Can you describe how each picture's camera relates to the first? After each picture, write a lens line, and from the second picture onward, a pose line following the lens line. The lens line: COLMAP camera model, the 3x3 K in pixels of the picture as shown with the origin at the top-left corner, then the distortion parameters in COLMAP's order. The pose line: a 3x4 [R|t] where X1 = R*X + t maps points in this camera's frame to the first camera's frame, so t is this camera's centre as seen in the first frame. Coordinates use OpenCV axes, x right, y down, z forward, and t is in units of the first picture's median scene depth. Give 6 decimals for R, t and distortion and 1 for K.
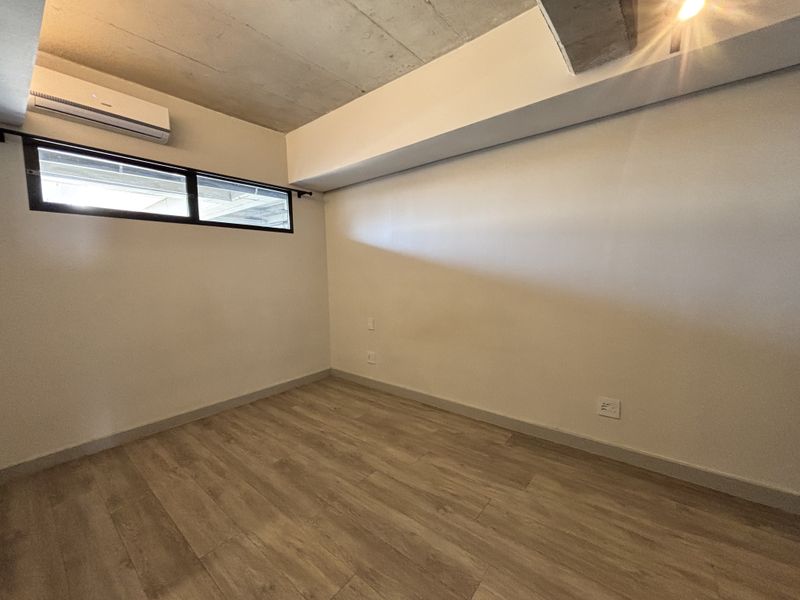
lens RADIAL K [[322.5, 0, 400.0], [0, 322.5, 300.0], [0, 0, 1]] dist [0.000226, 0.000180]
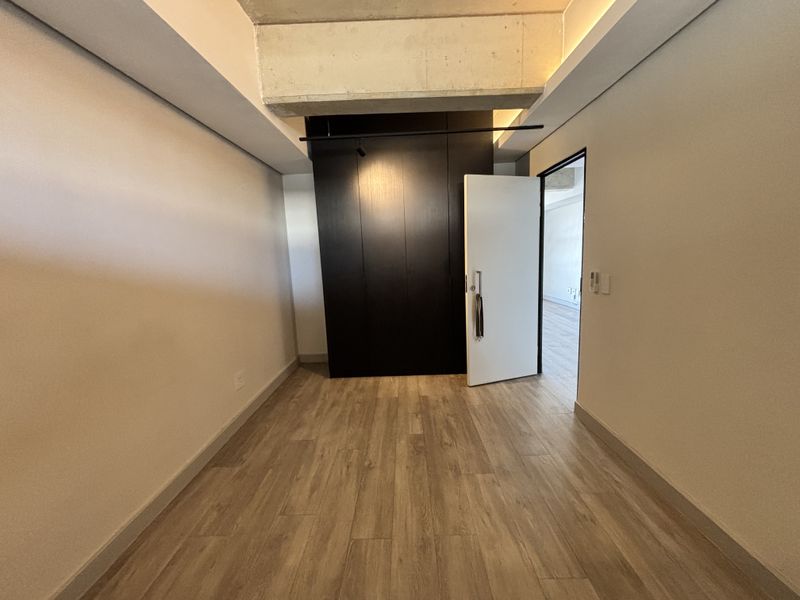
lens RADIAL K [[322.5, 0, 400.0], [0, 322.5, 300.0], [0, 0, 1]] dist [0.000226, 0.000180]
pose [[-0.610834, -0.074065, 0.788287, -0.692483], [0.132529, 0.972004, 0.194022, -0.115819], [-0.780588, 0.222987, -0.583917, 1.271765]]
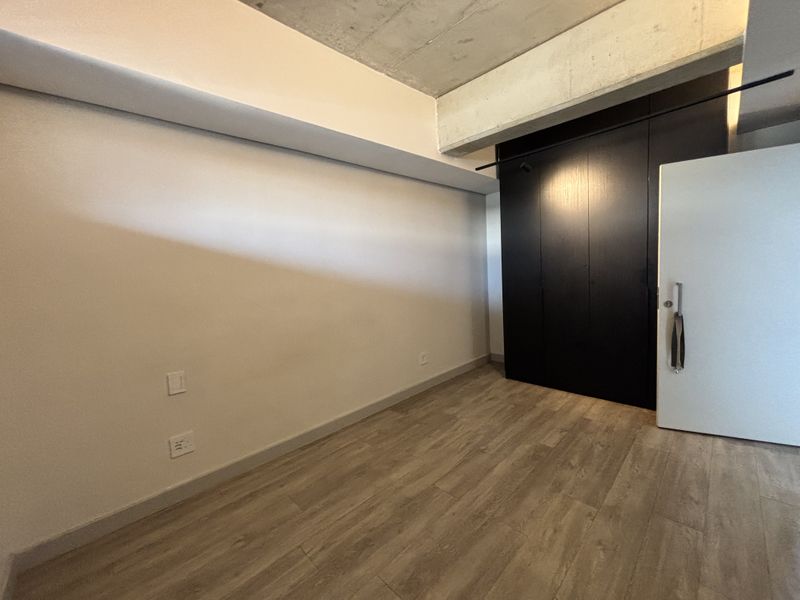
lens RADIAL K [[322.5, 0, 400.0], [0, 322.5, 300.0], [0, 0, 1]] dist [0.000226, 0.000180]
pose [[0.123262, -0.078074, 0.989298, -1.008308], [0.151639, 0.986675, 0.058973, -0.070189], [-0.980720, 0.142747, 0.133459, 0.936922]]
